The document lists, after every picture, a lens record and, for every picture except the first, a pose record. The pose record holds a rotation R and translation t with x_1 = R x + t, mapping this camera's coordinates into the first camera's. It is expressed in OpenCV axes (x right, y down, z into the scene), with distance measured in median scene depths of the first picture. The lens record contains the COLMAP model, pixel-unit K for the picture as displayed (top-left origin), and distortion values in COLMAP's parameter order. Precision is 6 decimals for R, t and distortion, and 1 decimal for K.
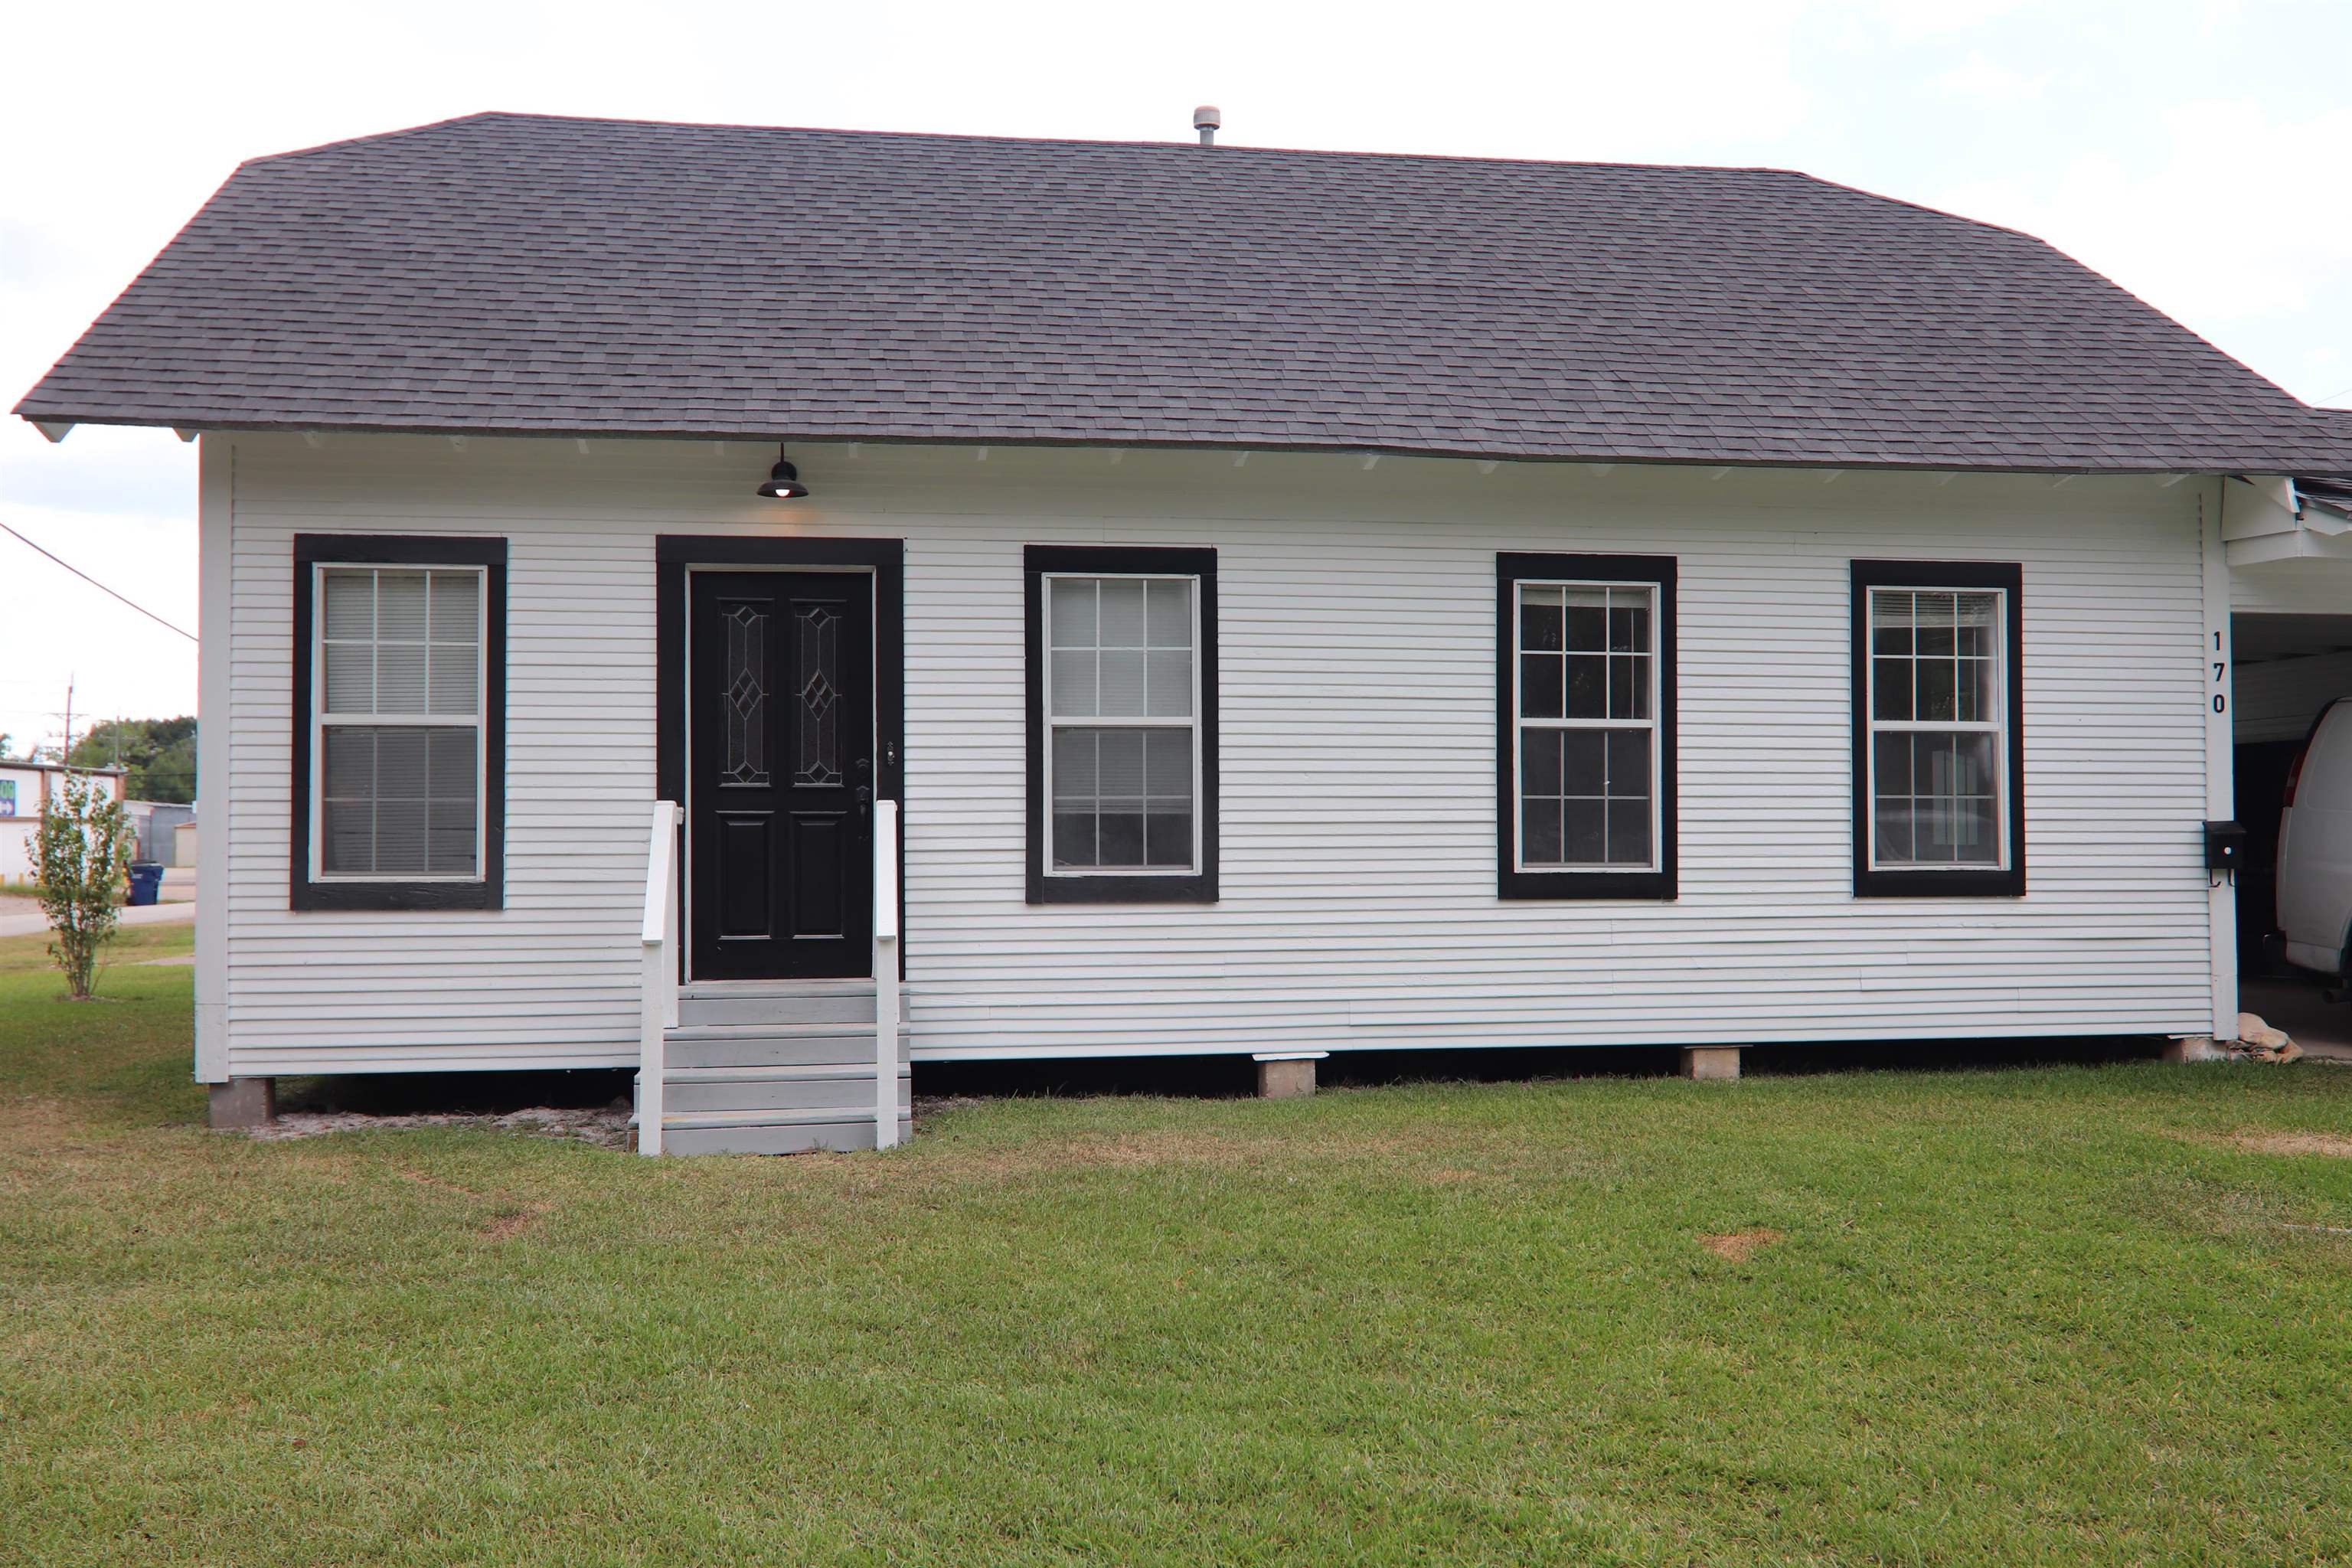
lens RADIAL K [[2049.5, 0, 1176.0], [0, 2049.5, 784.0], [0, 0, 1]] dist [-0.006760, -0.003883]
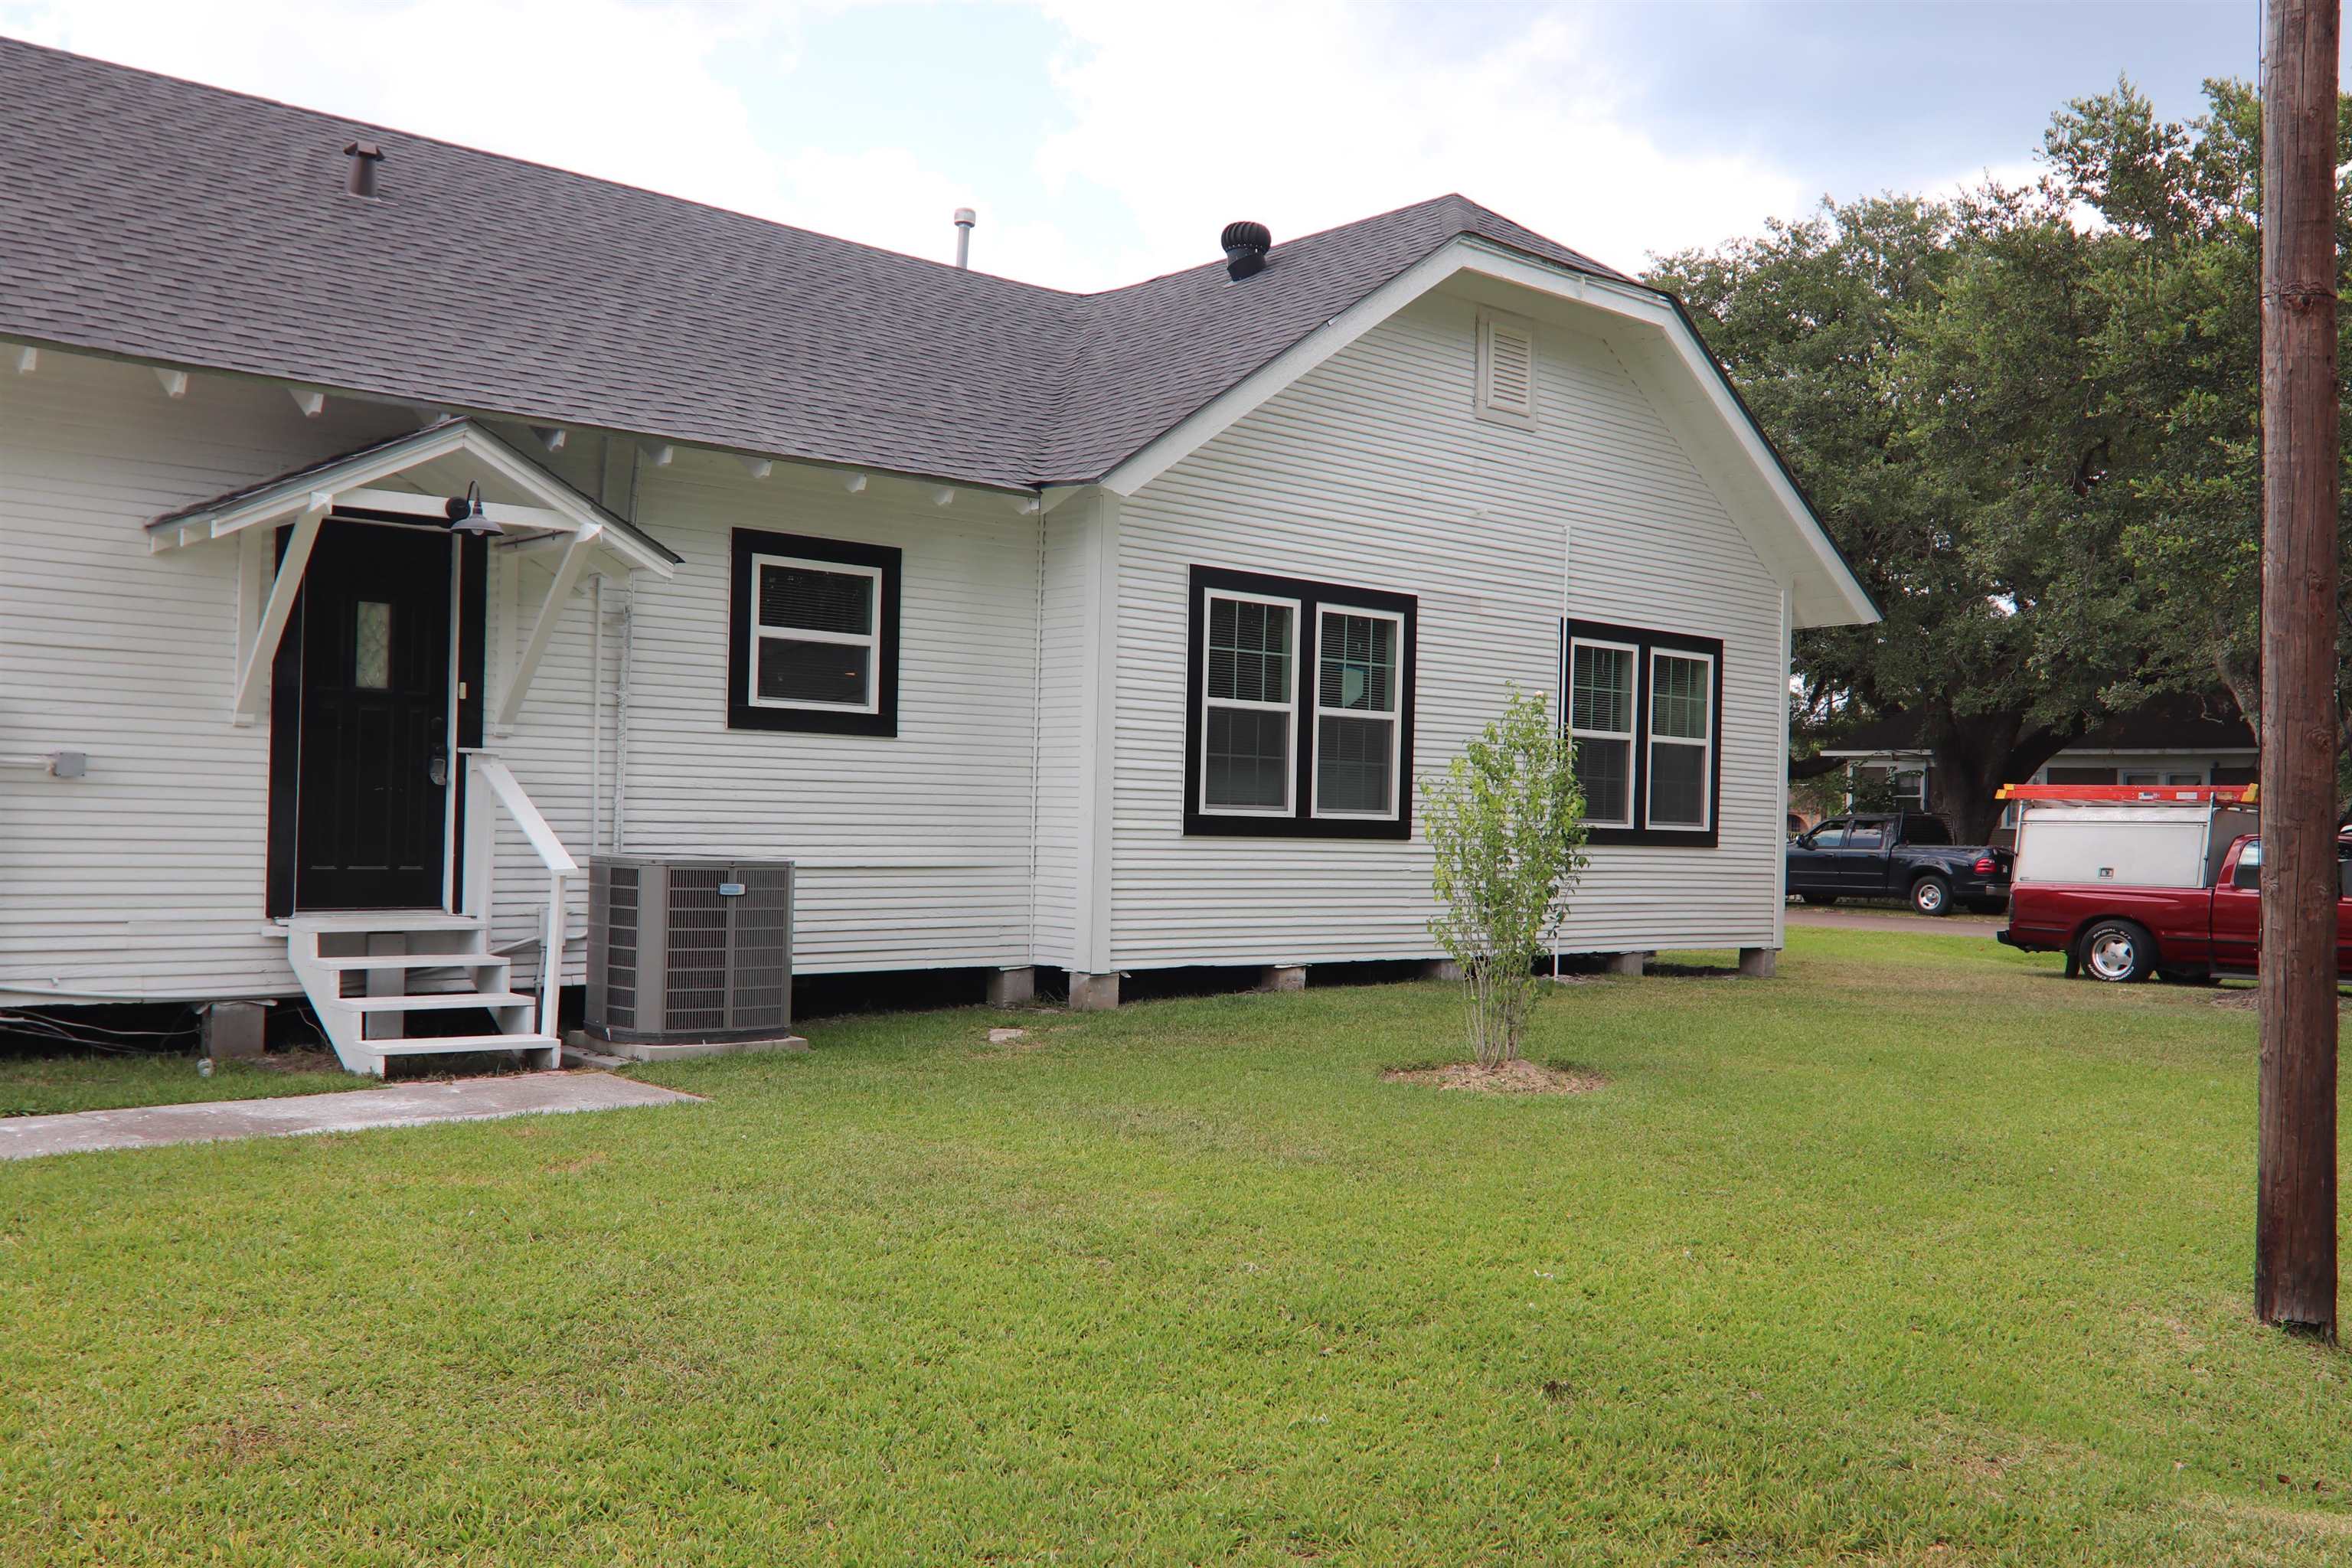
lens RADIAL K [[2049.5, 0, 1176.0], [0, 2049.5, 784.0], [0, 0, 1]] dist [-0.006760, -0.003883]
pose [[0.881210, 0.025274, 0.472049, -0.421195], [-0.037548, 0.999157, 0.016596, -0.000465], [-0.471231, -0.032349, 0.881416, -0.067925]]
